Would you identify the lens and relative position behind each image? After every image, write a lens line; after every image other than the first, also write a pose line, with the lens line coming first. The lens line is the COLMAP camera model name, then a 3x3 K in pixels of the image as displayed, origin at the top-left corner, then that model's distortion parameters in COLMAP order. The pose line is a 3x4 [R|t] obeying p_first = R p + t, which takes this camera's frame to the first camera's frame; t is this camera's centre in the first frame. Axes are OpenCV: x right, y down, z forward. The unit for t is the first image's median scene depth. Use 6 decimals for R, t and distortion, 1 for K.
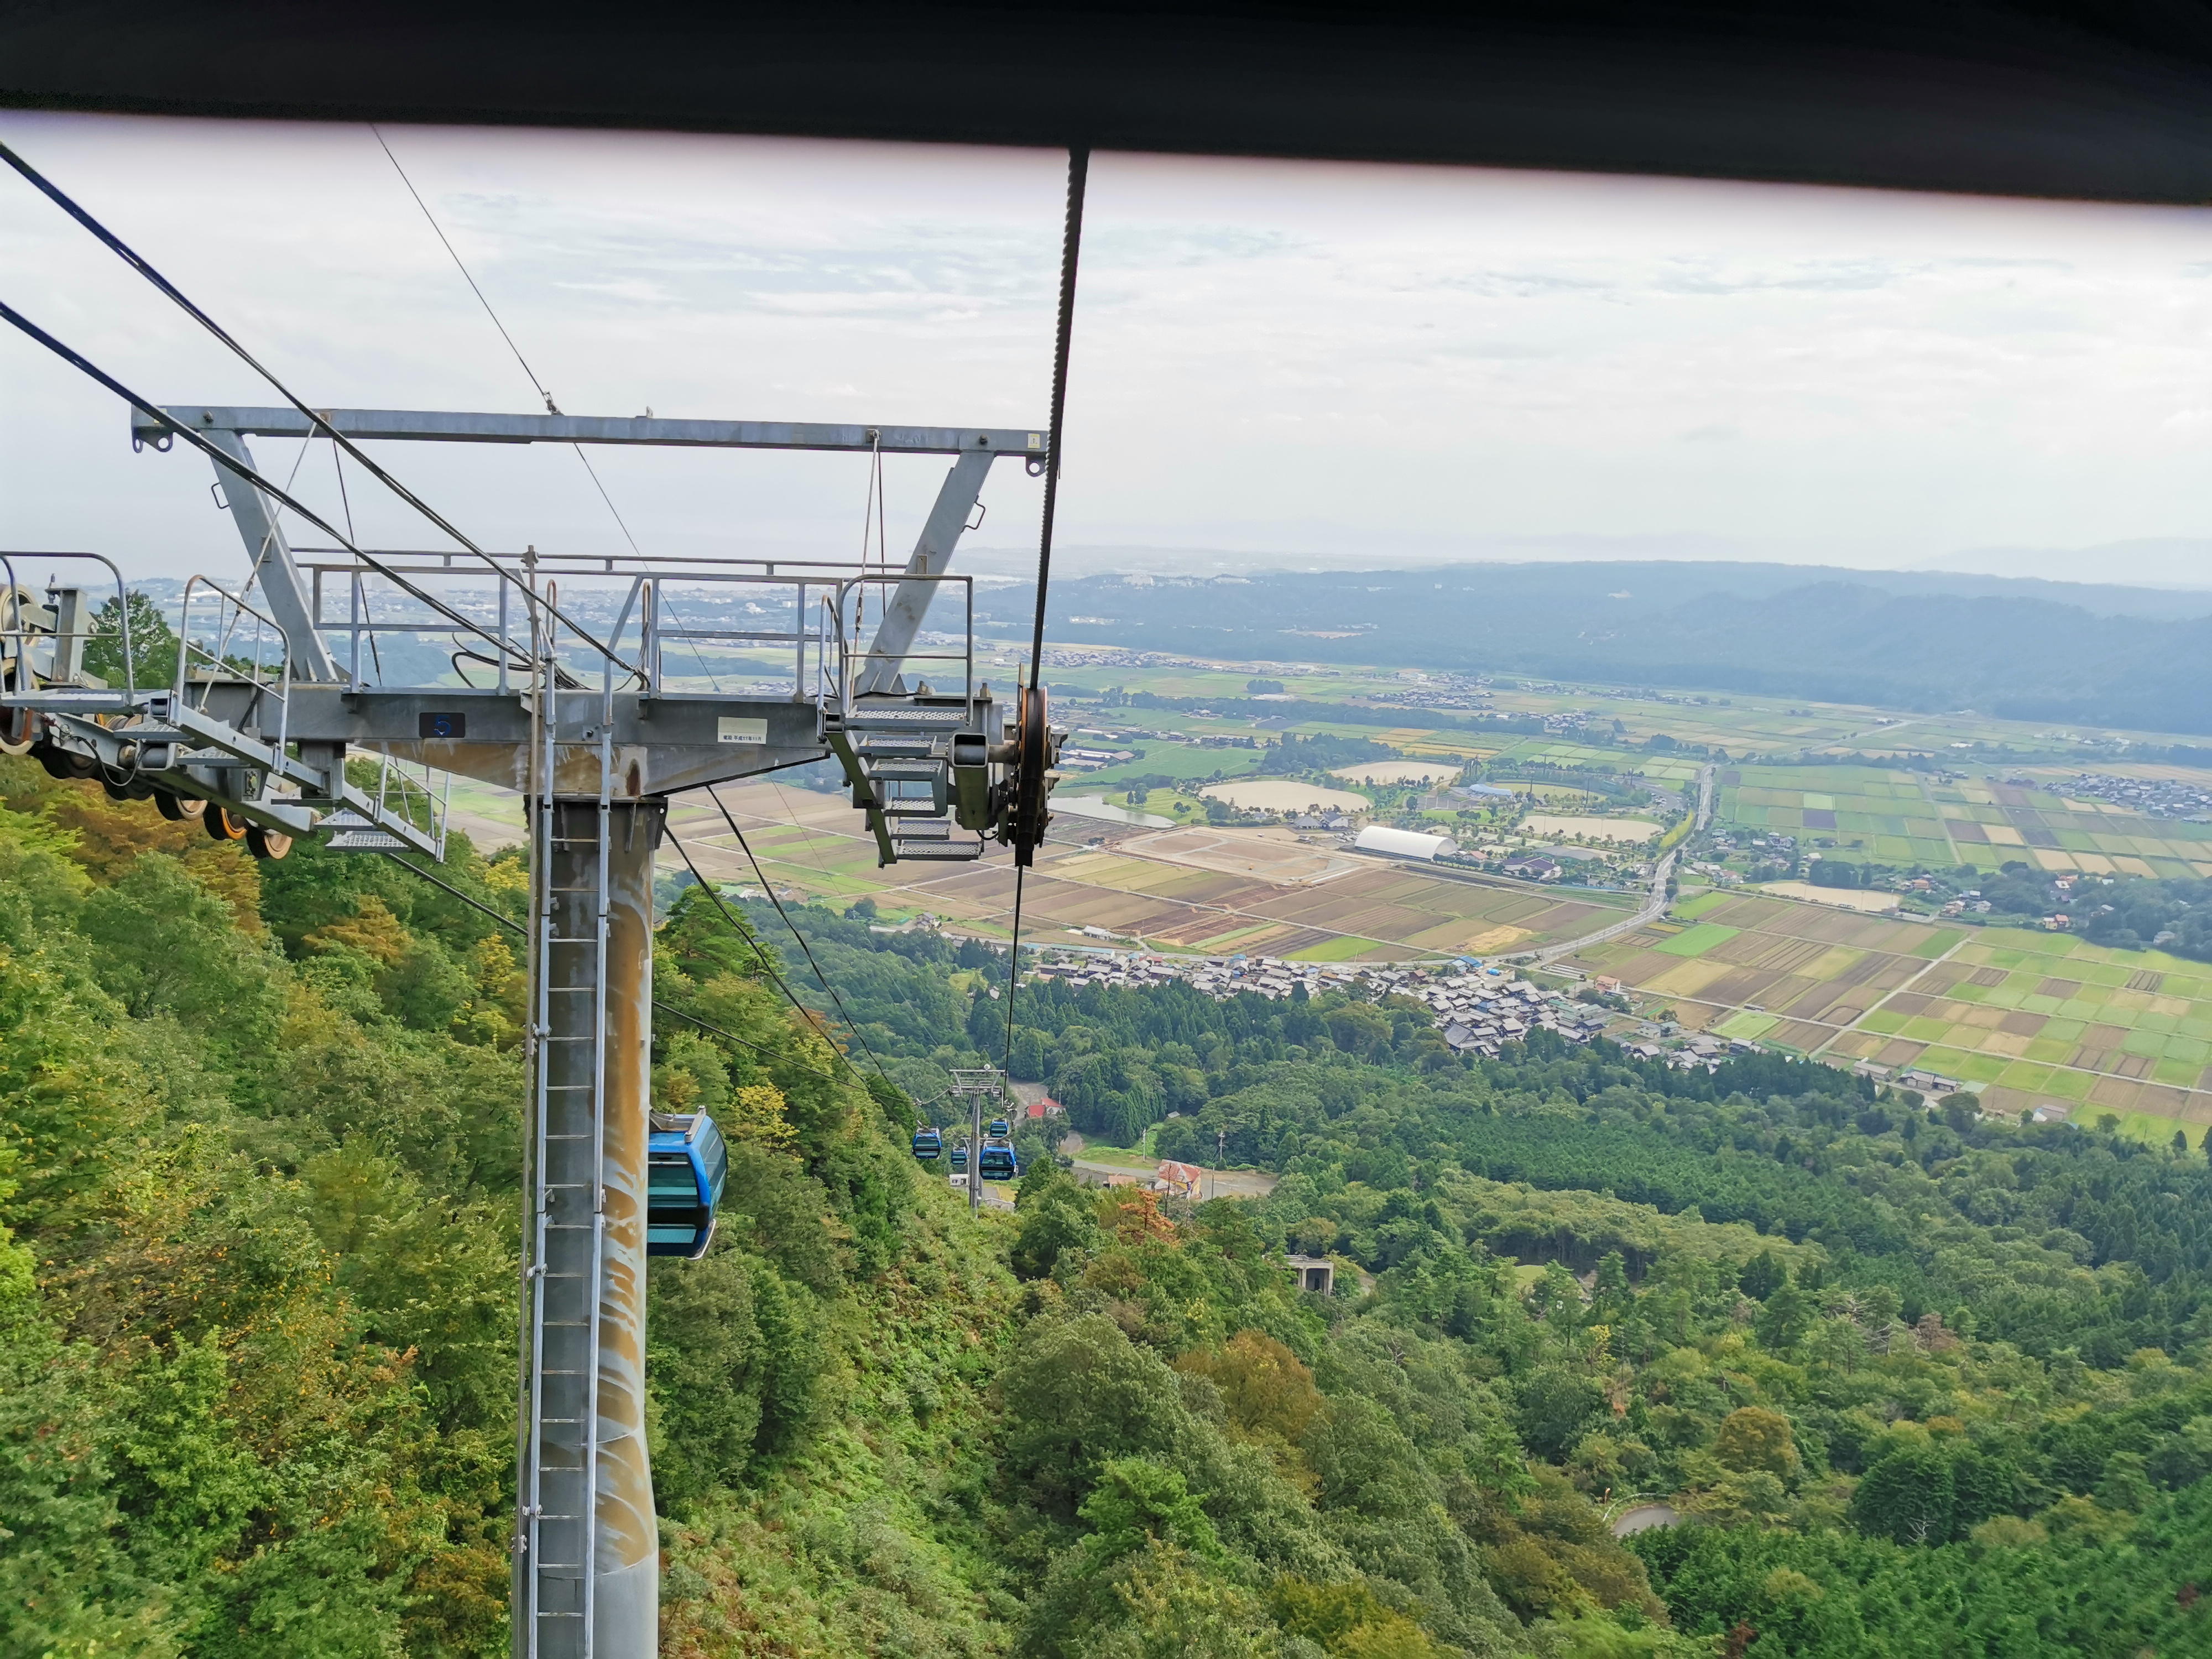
lens RADIAL K [[1688.9, 0, 1106.0], [0, 1688.9, 829.5], [0, 0, 1]] dist [0.050530, -0.188420]
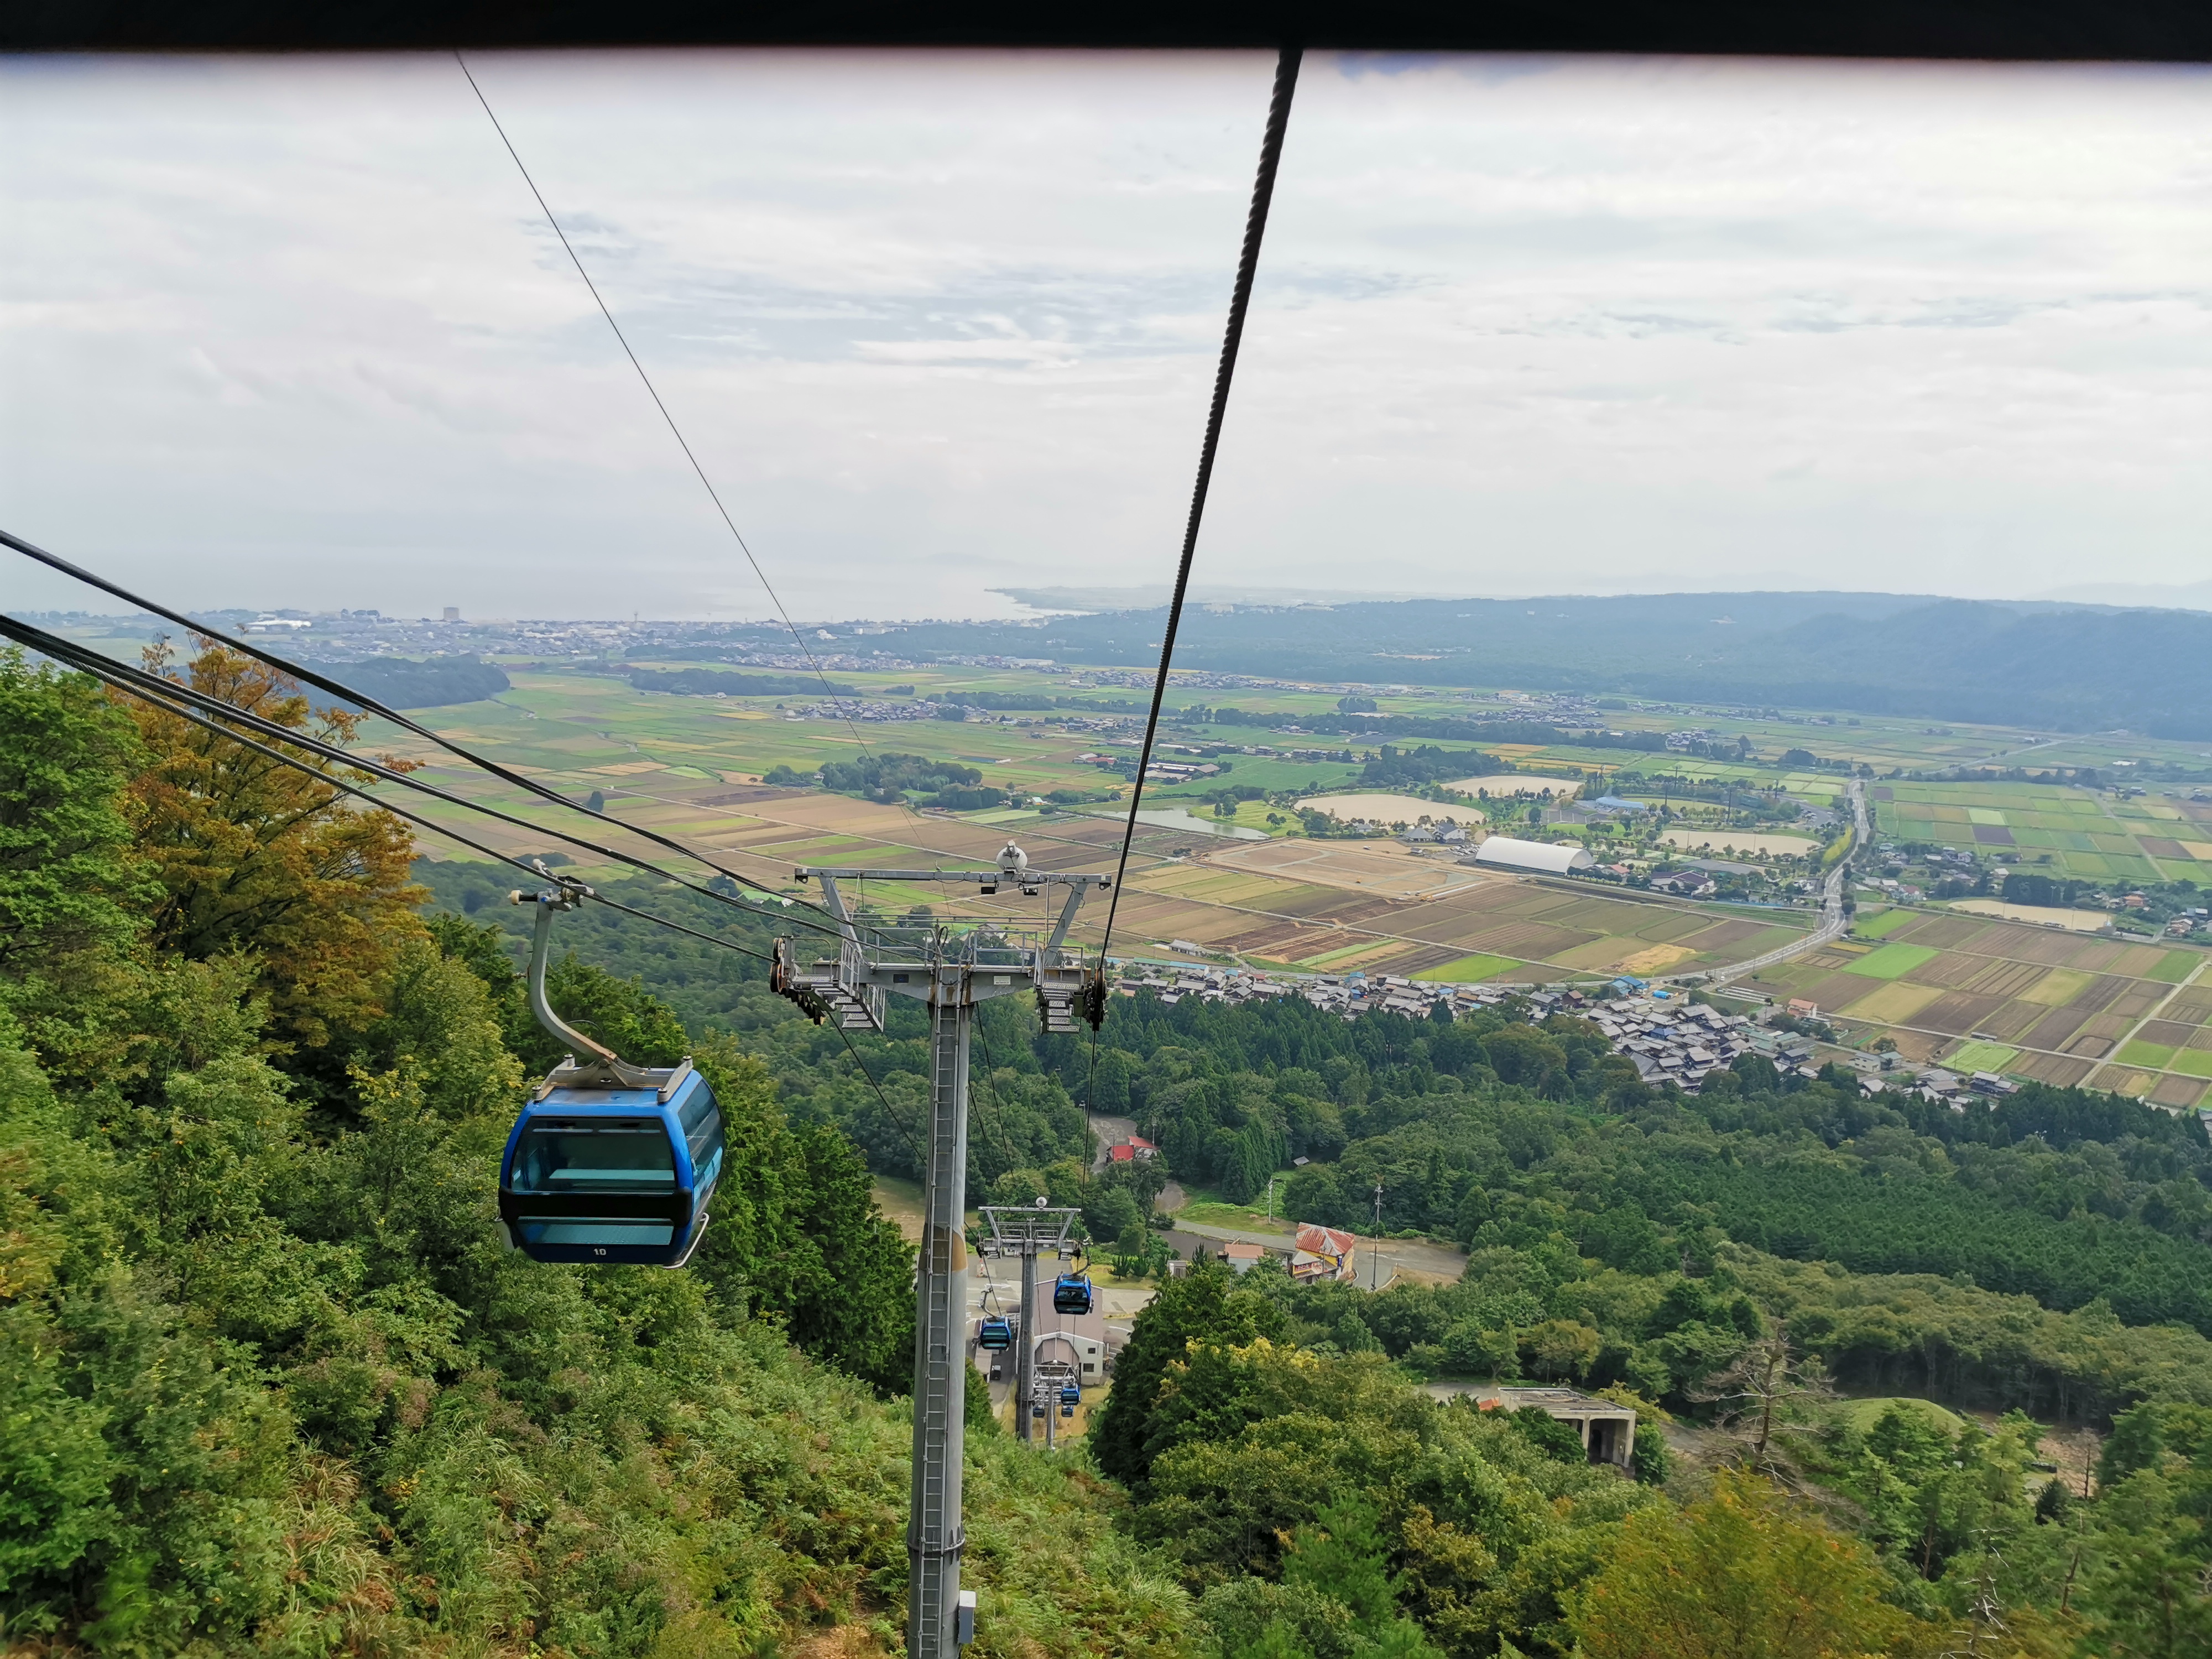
lens RADIAL K [[1691.7, 0, 1085.6], [0, 1691.7, 825.5], [0, 0, 1]] dist [-0.011847, -0.060986]
pose [[0.998411, 0.002457, -0.056294, -0.011154], [-0.004062, 0.999588, -0.028414, 0.030099], [0.056201, 0.028598, 0.998010, 0.173899]]
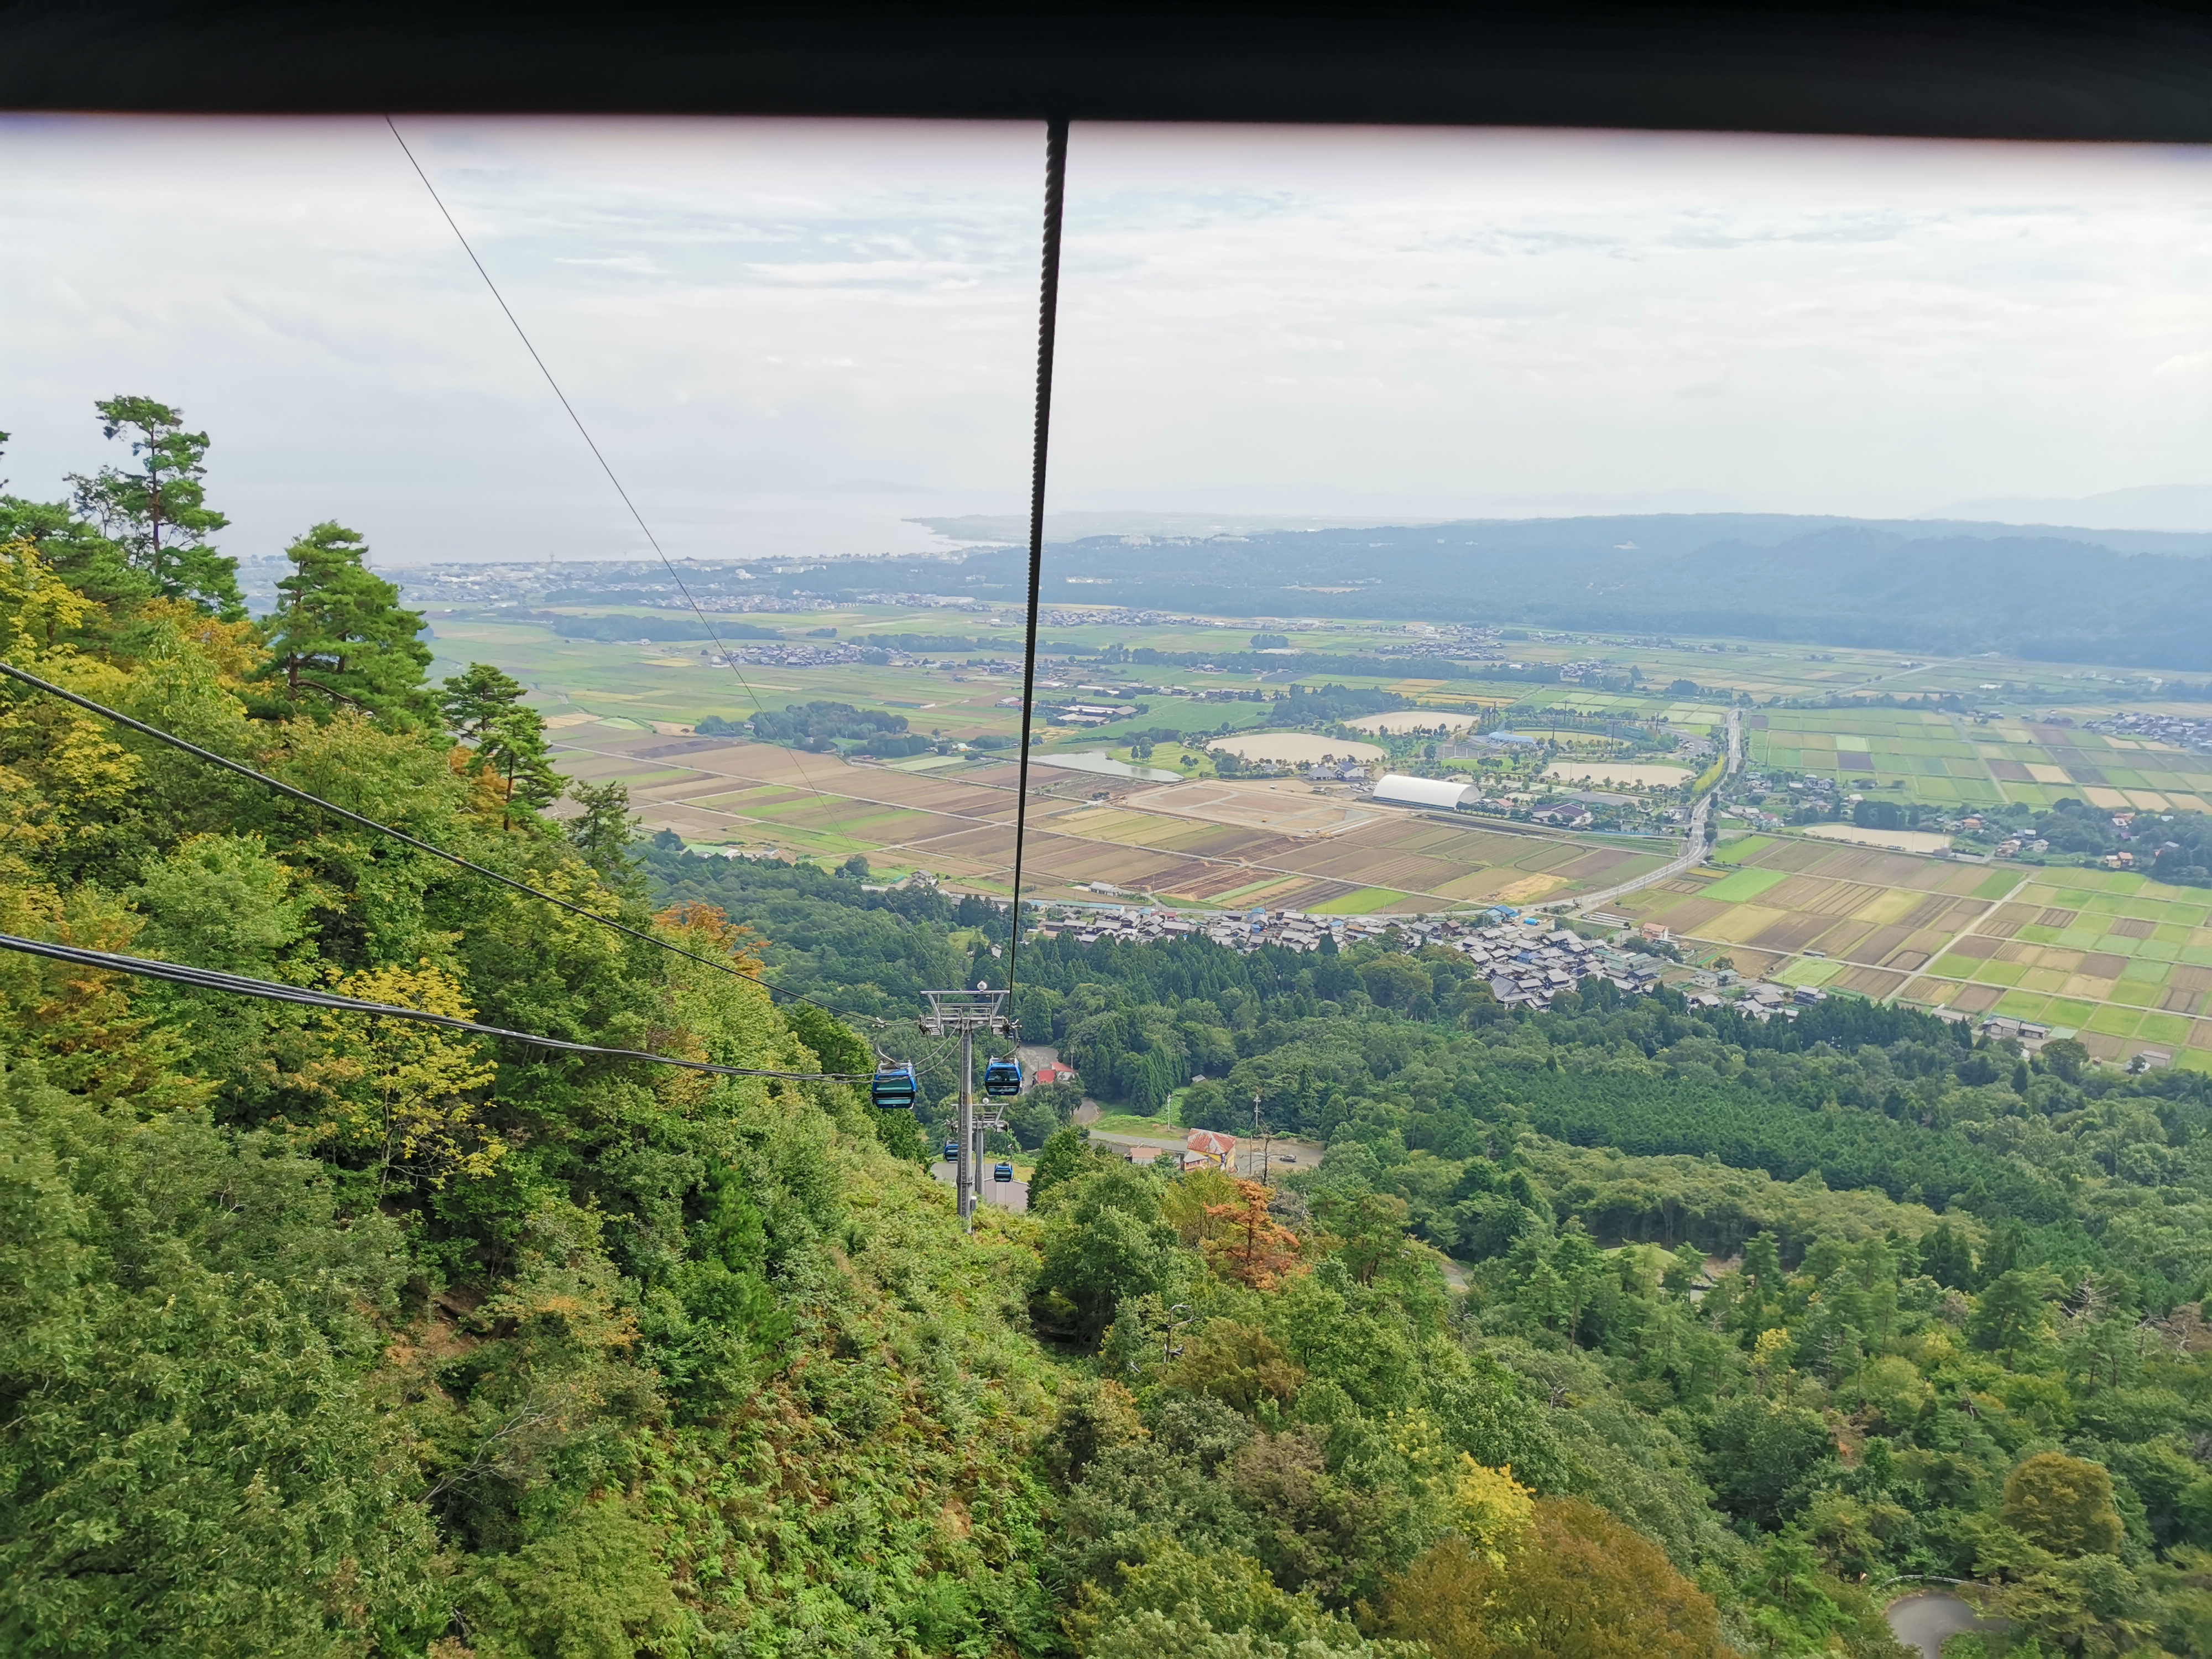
lens RADIAL K [[1688.9, 0, 1106.0], [0, 1688.9, 829.5], [0, 0, 1]] dist [0.050530, -0.188420]
pose [[0.999840, -0.017915, -0.000083, -0.005078], [0.017914, 0.999688, 0.017427, 0.015512], [-0.000229, -0.017426, 0.999848, 0.081165]]
